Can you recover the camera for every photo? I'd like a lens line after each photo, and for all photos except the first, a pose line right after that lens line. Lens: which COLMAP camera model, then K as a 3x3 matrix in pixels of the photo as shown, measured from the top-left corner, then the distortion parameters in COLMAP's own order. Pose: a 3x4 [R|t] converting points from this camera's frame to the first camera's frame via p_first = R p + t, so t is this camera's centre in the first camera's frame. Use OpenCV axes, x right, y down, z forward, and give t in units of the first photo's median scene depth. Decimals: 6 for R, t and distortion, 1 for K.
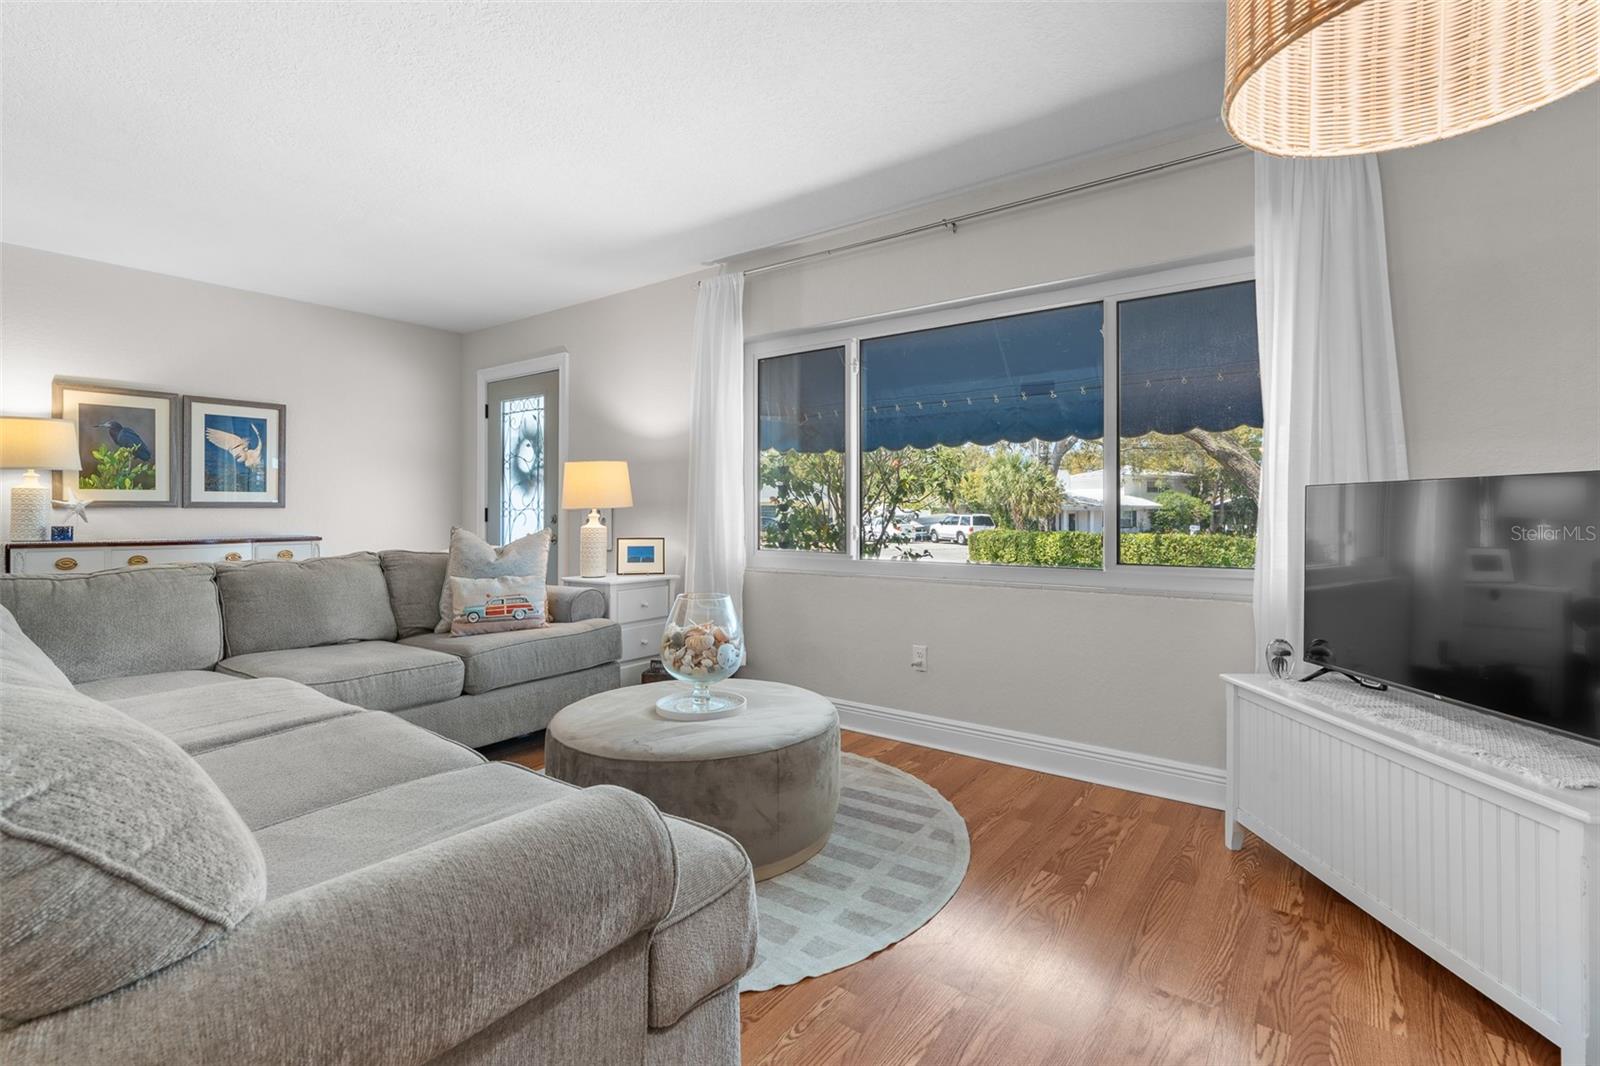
lens RADIAL K [[741.4, 0, 801.0], [0, 741.4, 508.5], [0, 0, 1]] dist [-0.001001, -0.000148]
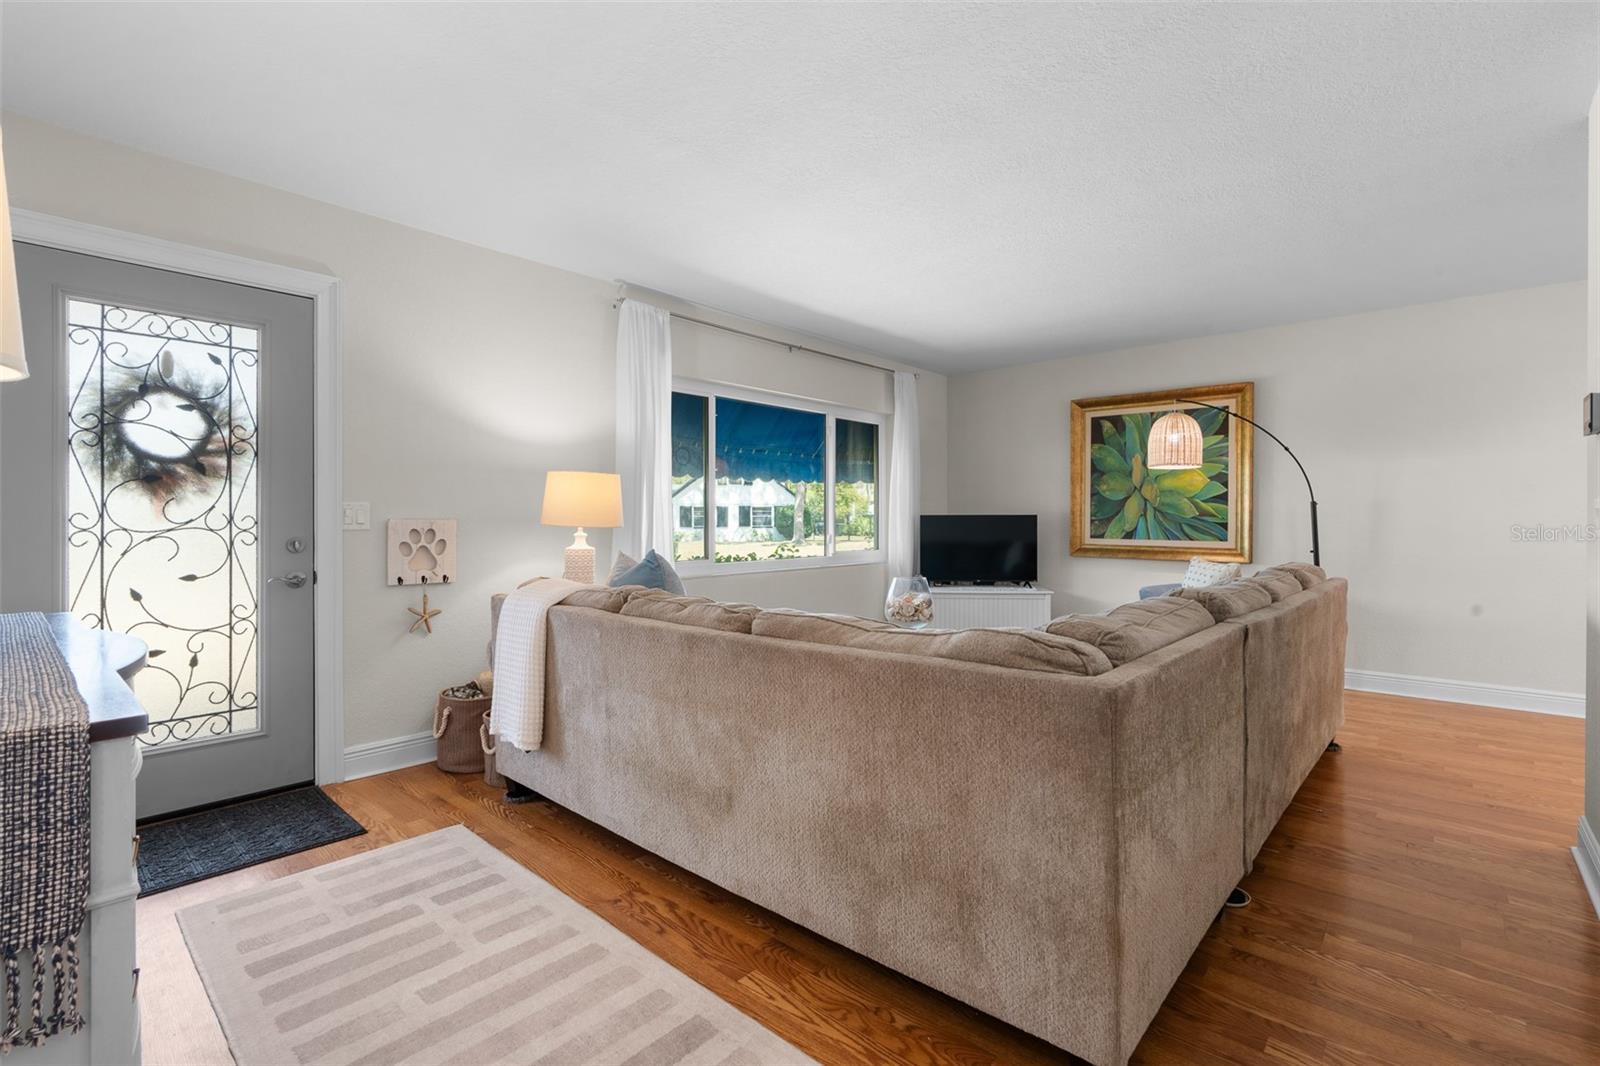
lens RADIAL K [[720.4, 0, 800.0], [0, 720.4, 533.0], [0, 0, 1]] dist [-0.023041, 0.000172]
pose [[0.081598, -0.018766, 0.996489, -1.119476], [-0.000635, 0.999822, 0.018880, -0.008182], [-0.996665, -0.002174, 0.081572, 0.703368]]
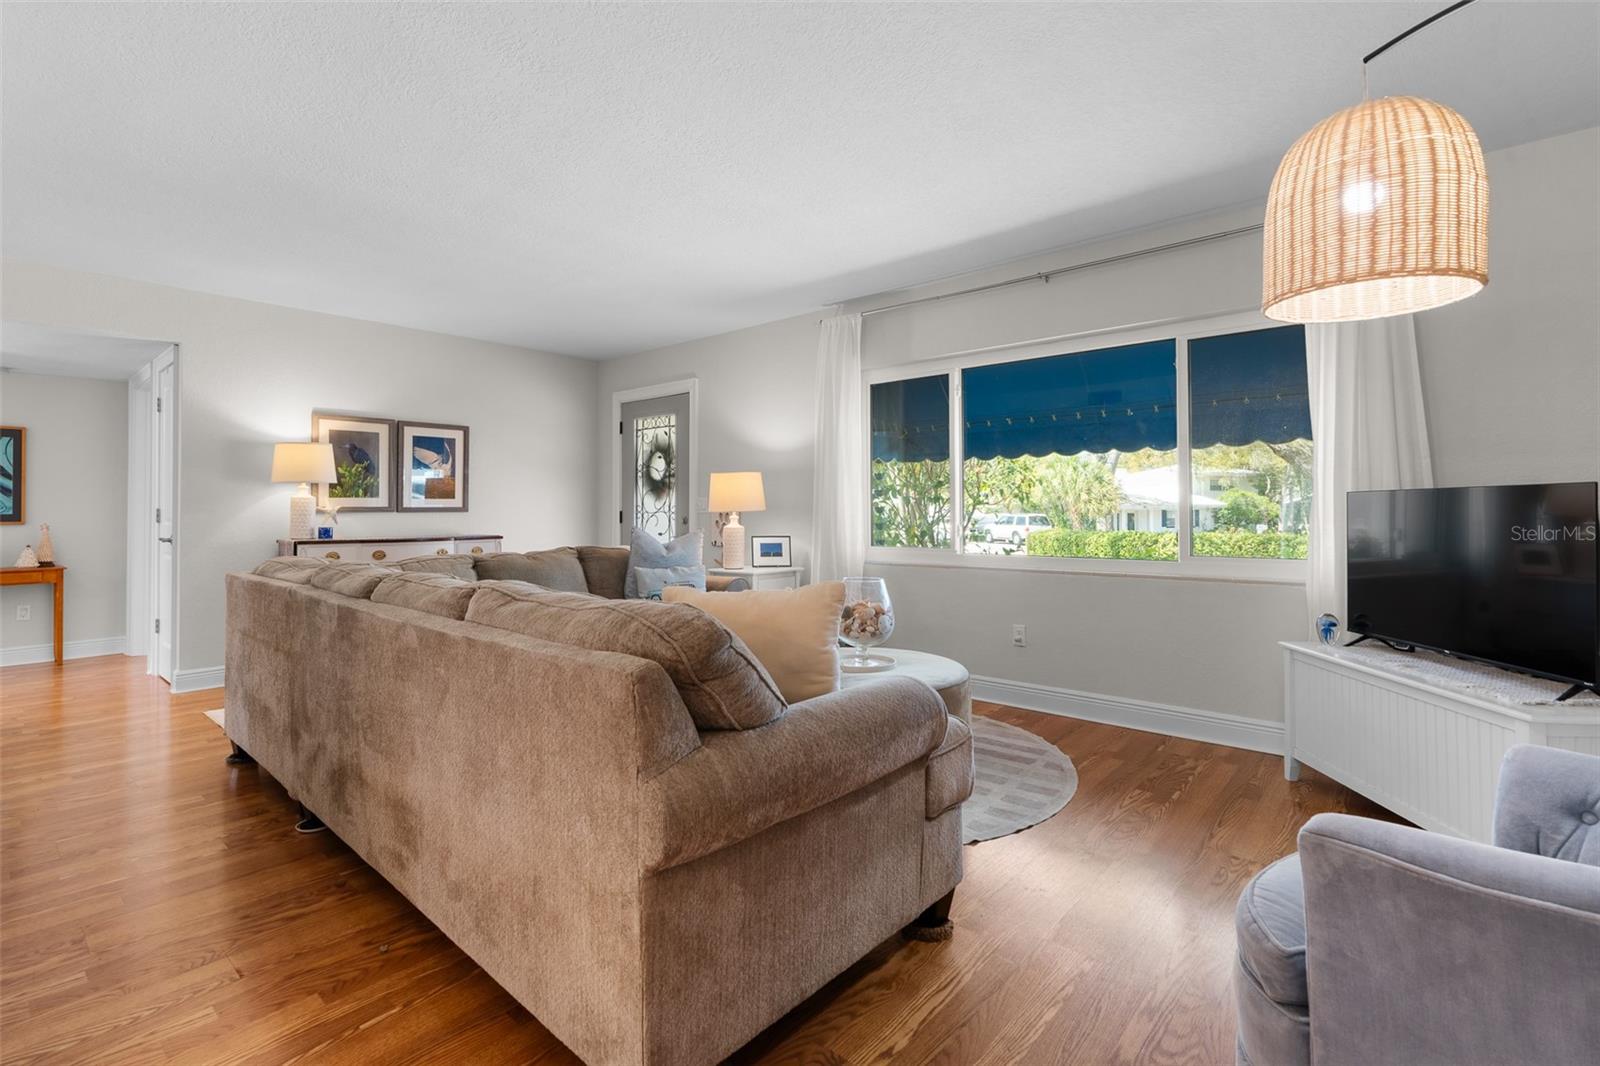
lens RADIAL K [[744.0, 0, 790.0], [0, 744.0, 500.0], [0, 0, 1]] dist [-0.001298, -0.000066]
pose [[0.996988, -0.005448, -0.077360, -0.099563], [0.004519, 0.999916, -0.012174, -0.003589], [0.077420, 0.011788, 0.996929, -0.199113]]
